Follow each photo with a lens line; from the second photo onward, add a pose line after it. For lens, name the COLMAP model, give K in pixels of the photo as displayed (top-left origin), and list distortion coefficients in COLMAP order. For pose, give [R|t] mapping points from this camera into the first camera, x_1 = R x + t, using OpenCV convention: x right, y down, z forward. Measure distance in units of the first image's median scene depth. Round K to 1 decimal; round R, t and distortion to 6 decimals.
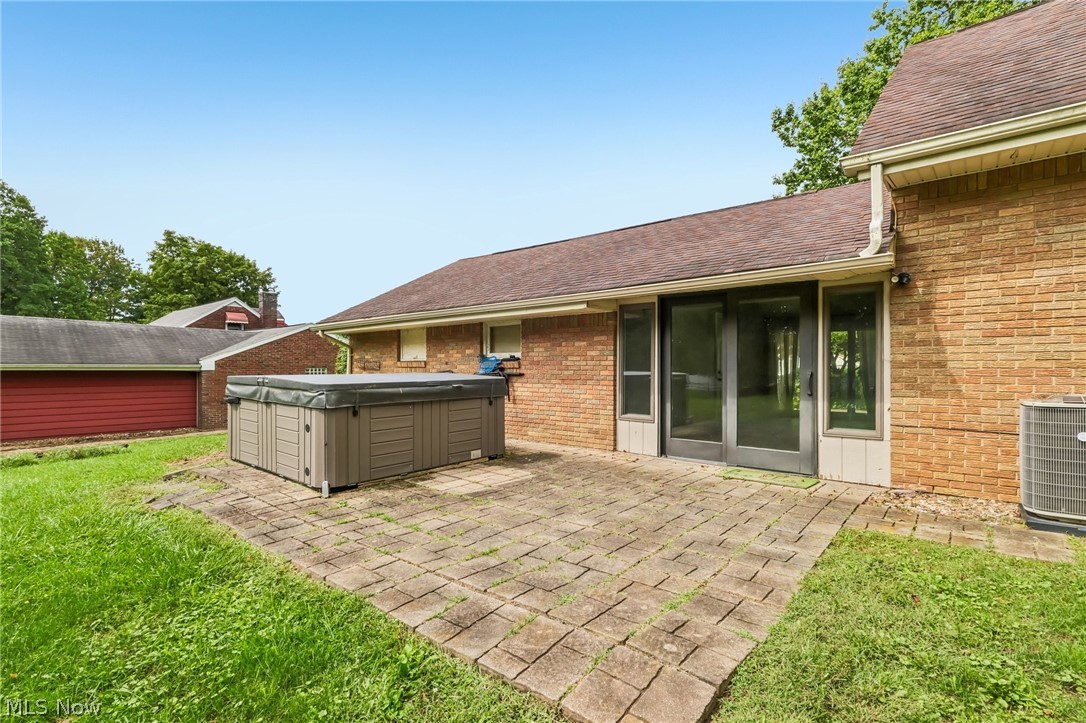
lens RADIAL K [[502.6, 0, 538.3], [0, 502.6, 363.9], [0, 0, 1]] dist [0.000114, 0.000150]
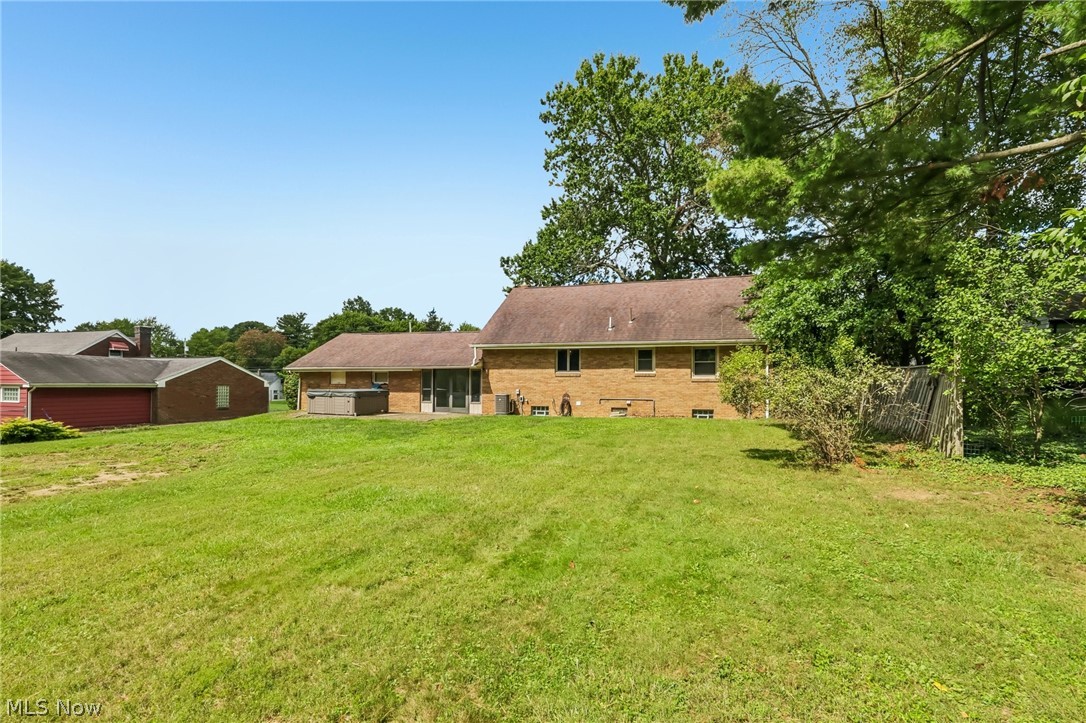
lens RADIAL K [[502.6, 0, 538.8], [0, 502.6, 385.9], [0, 0, 1]] dist [0.000114, 0.000150]
pose [[0.923078, 0.005280, 0.384576, -0.345684], [-0.008926, 0.999931, 0.007695, -0.030926], [-0.384509, -0.010536, 0.923061, -2.032715]]
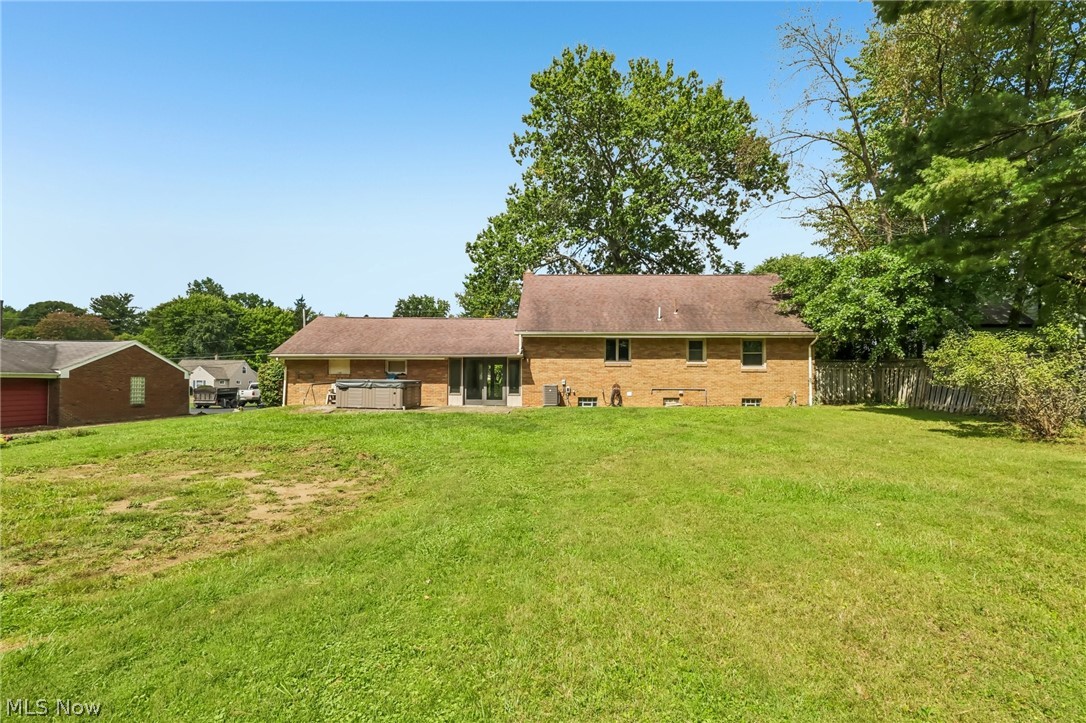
lens RADIAL K [[502.6, 0, 536.8], [0, 502.6, 379.1], [0, 0, 1]] dist [0.000114, 0.000150]
pose [[0.786762, 0.008029, 0.617204, -1.086827], [-0.010295, 0.999947, 0.000115, 0.006438], [-0.617171, -0.006445, 0.786803, -1.443770]]
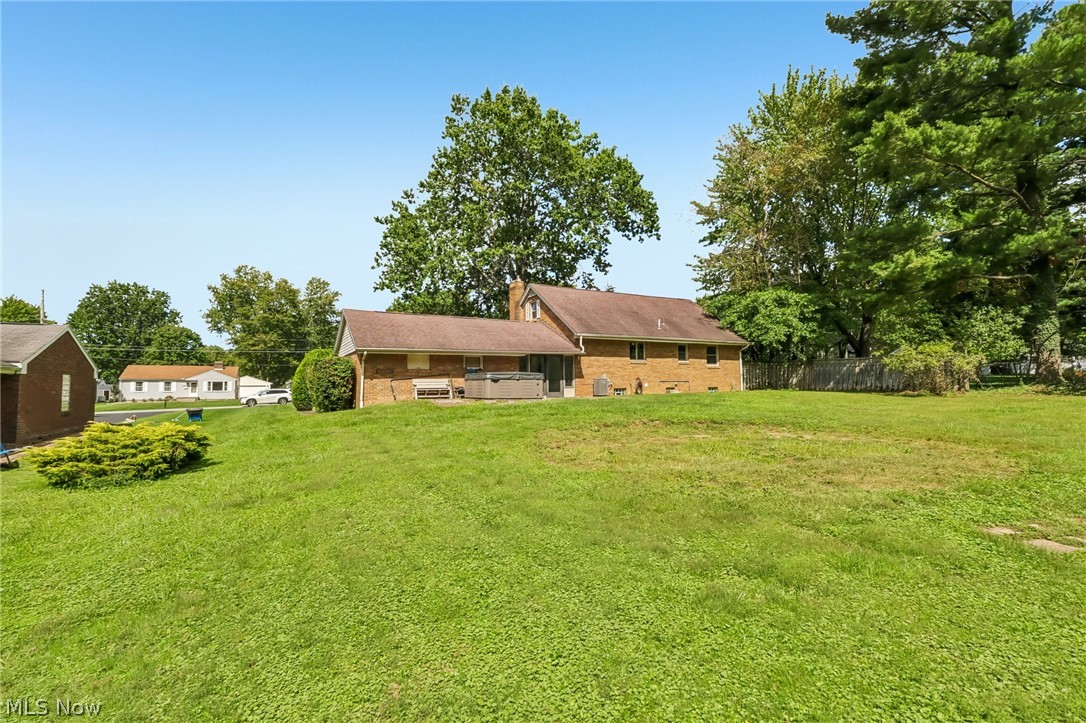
lens RADIAL K [[502.6, 0, 534.6], [0, 502.6, 356.9], [0, 0, 1]] dist [0.000114, 0.000150]
pose [[0.364681, 0.054684, 0.929525, -2.439811], [0.005363, 0.998134, -0.060824, 0.087093], [-0.931117, 0.027167, 0.363708, -0.269601]]
